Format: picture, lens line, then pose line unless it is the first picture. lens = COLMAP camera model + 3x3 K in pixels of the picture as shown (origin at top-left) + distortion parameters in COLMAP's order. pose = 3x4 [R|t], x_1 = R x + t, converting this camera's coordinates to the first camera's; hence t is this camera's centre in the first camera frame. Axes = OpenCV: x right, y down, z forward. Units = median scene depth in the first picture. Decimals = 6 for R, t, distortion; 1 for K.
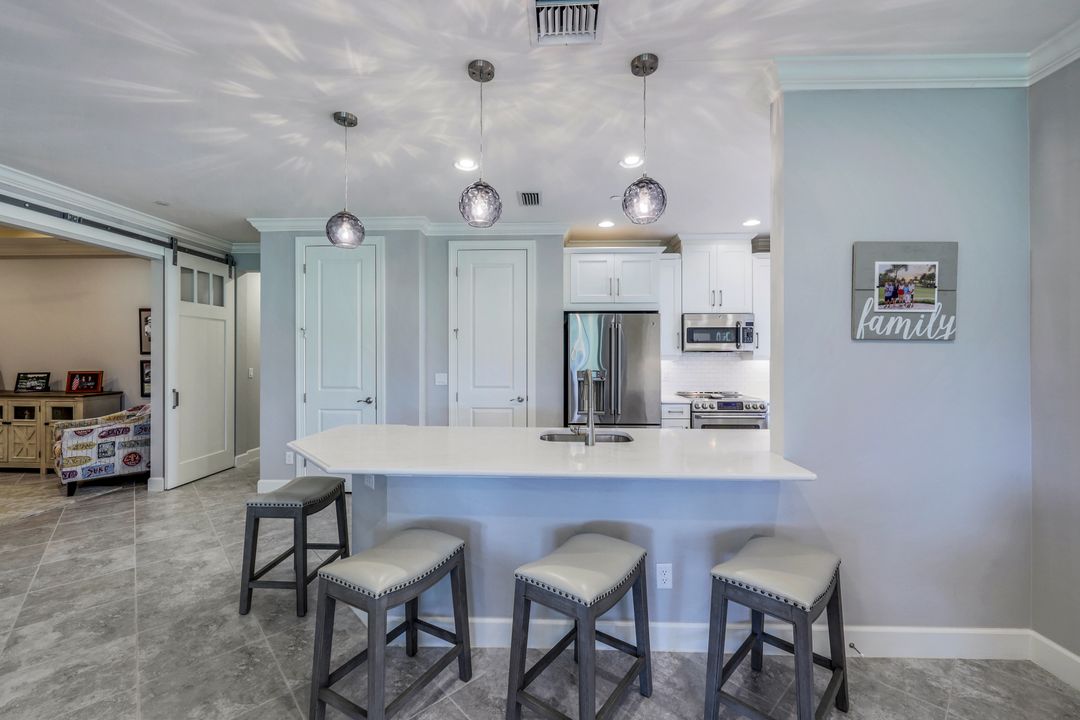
lens RADIAL K [[428.7, 0, 539.3], [0, 428.7, 355.6], [0, 0, 1]] dist [-0.021845, -0.001833]
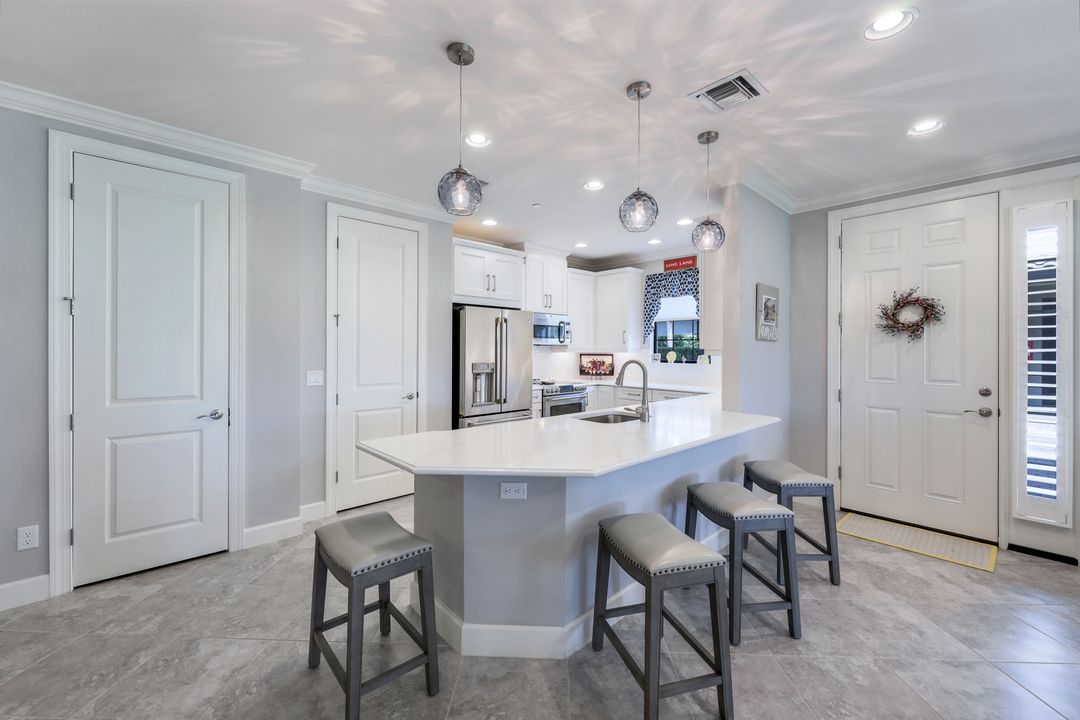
lens RADIAL K [[428.7, 0, 542.2], [0, 428.7, 350.6], [0, 0, 1]] dist [-0.021845, -0.001833]
pose [[0.714521, -0.001373, 0.699613, -0.488084], [-0.003339, 0.999980, 0.005373, -0.000037], [-0.699606, -0.006175, 0.714502, 0.169175]]
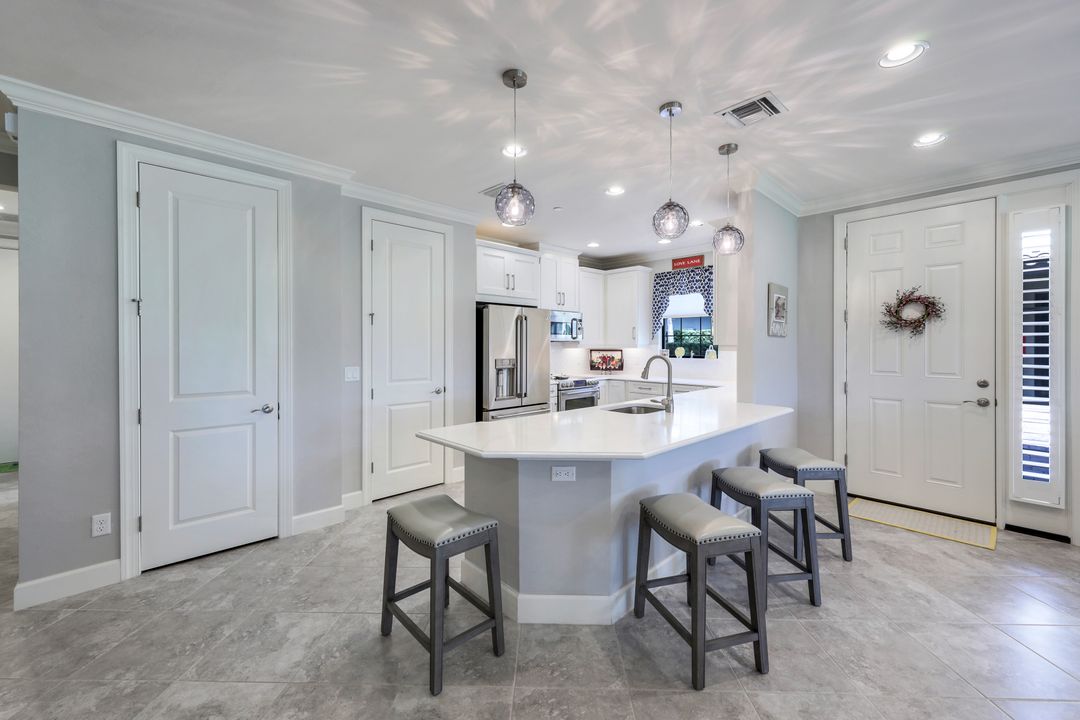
lens RADIAL K [[428.7, 0, 540.5], [0, 428.7, 347.1], [0, 0, 1]] dist [-0.021845, -0.001833]
pose [[0.710304, -0.006019, 0.703869, -0.562454], [0.002164, 0.999977, 0.006367, -0.000582], [-0.703892, -0.002999, 0.710301, 0.176433]]
